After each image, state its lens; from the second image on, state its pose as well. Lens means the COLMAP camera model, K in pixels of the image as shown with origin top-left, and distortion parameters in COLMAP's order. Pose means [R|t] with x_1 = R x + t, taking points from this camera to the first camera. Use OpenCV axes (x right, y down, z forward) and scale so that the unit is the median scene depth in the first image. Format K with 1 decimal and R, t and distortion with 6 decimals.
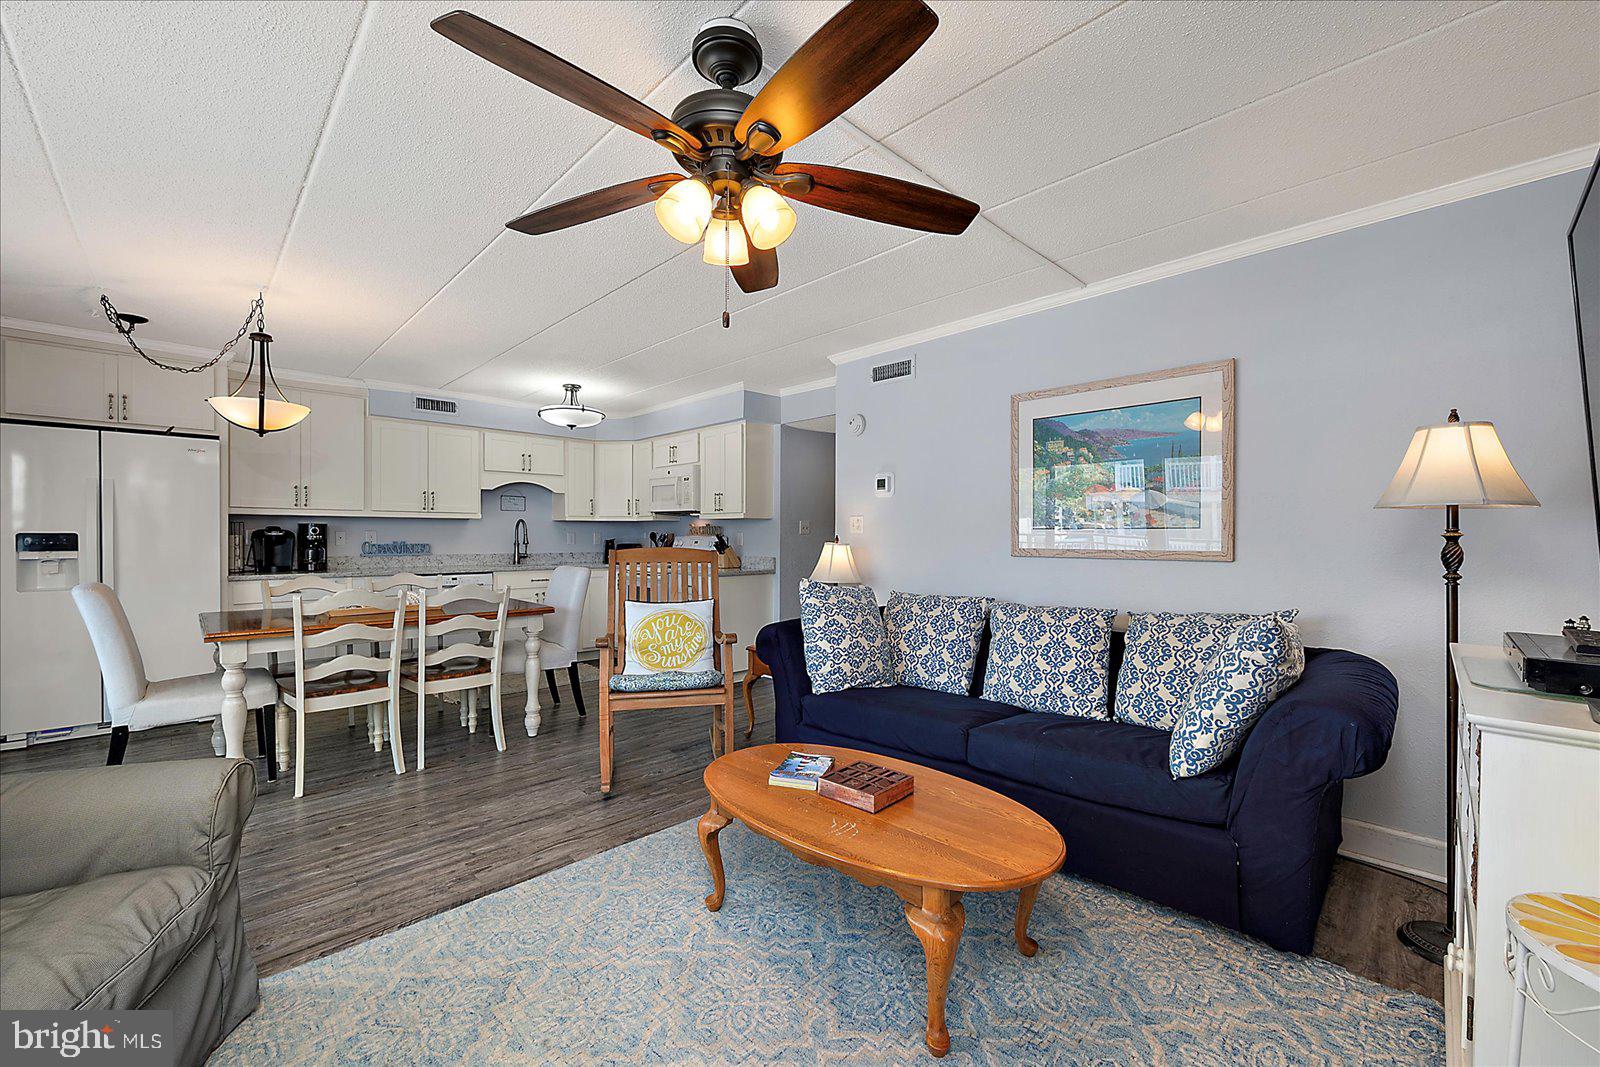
lens RADIAL K [[642.7, 0, 792.0], [0, 642.7, 542.4], [0, 0, 1]] dist [-0.000181, 0.000655]
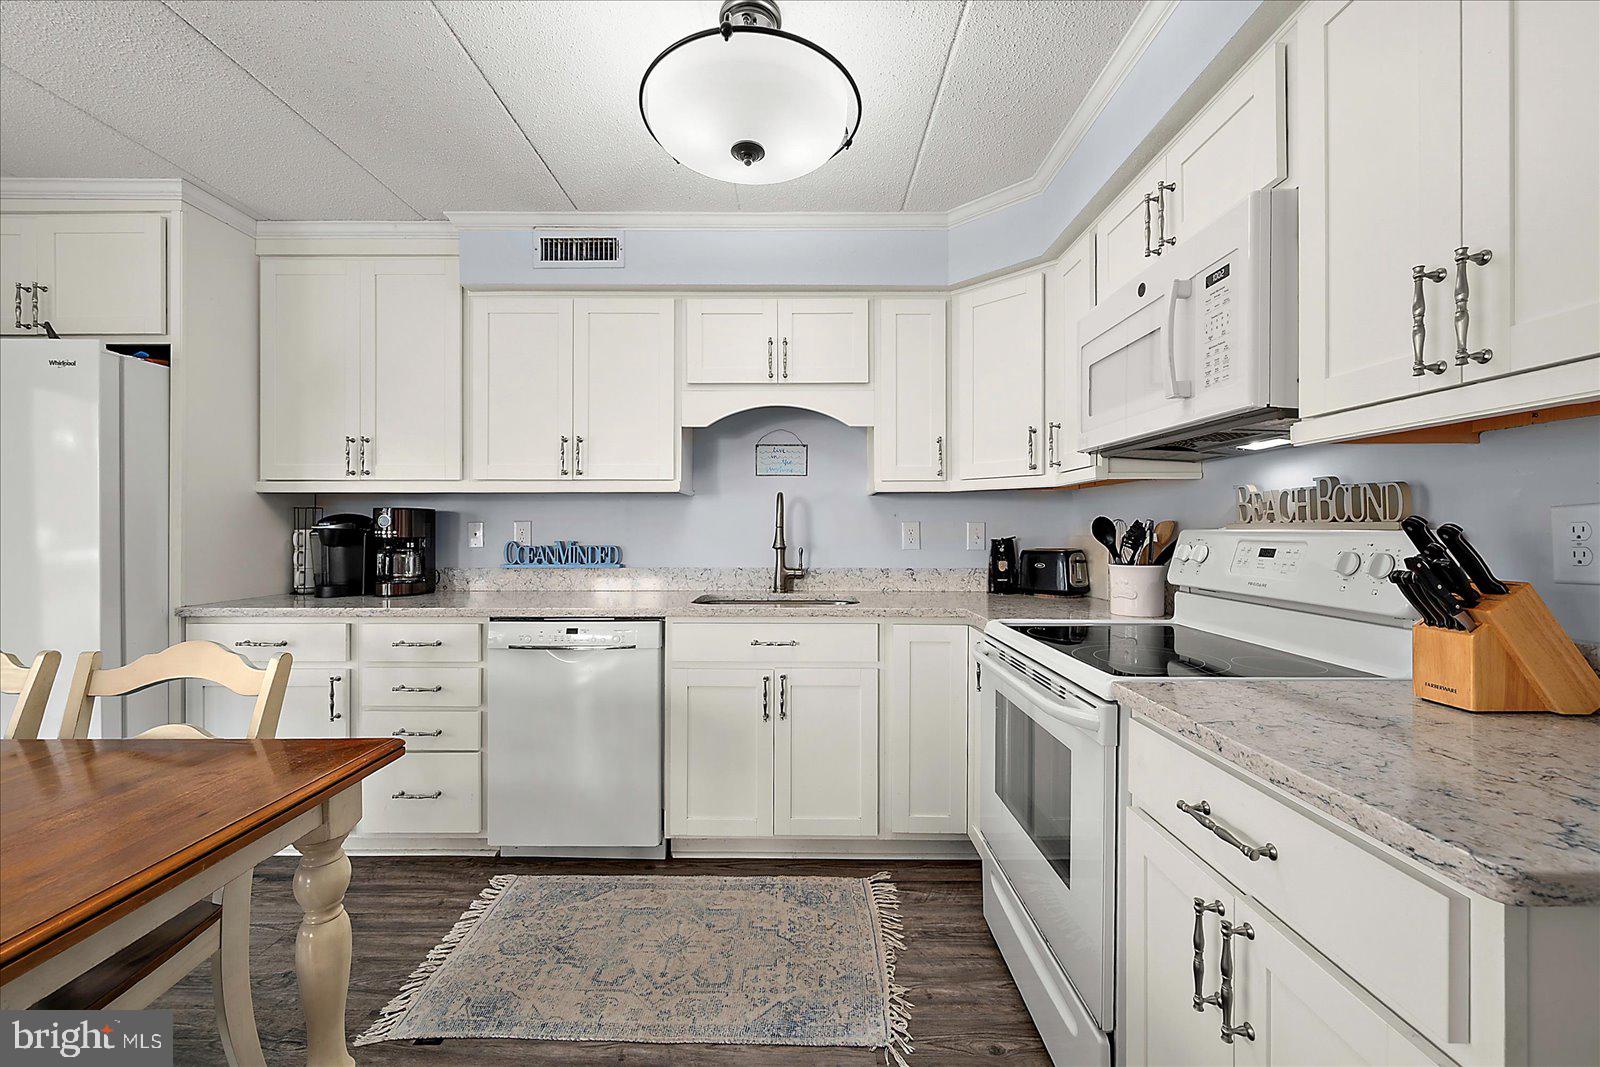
lens RADIAL K [[642.7, 0, 797.2], [0, 642.7, 527.2], [0, 0, 1]] dist [-0.000181, 0.000655]
pose [[0.724271, -0.005809, -0.689491, -0.177203], [-0.005358, 0.999887, -0.014053, -0.009054], [0.689495, 0.013873, 0.724158, 1.125809]]
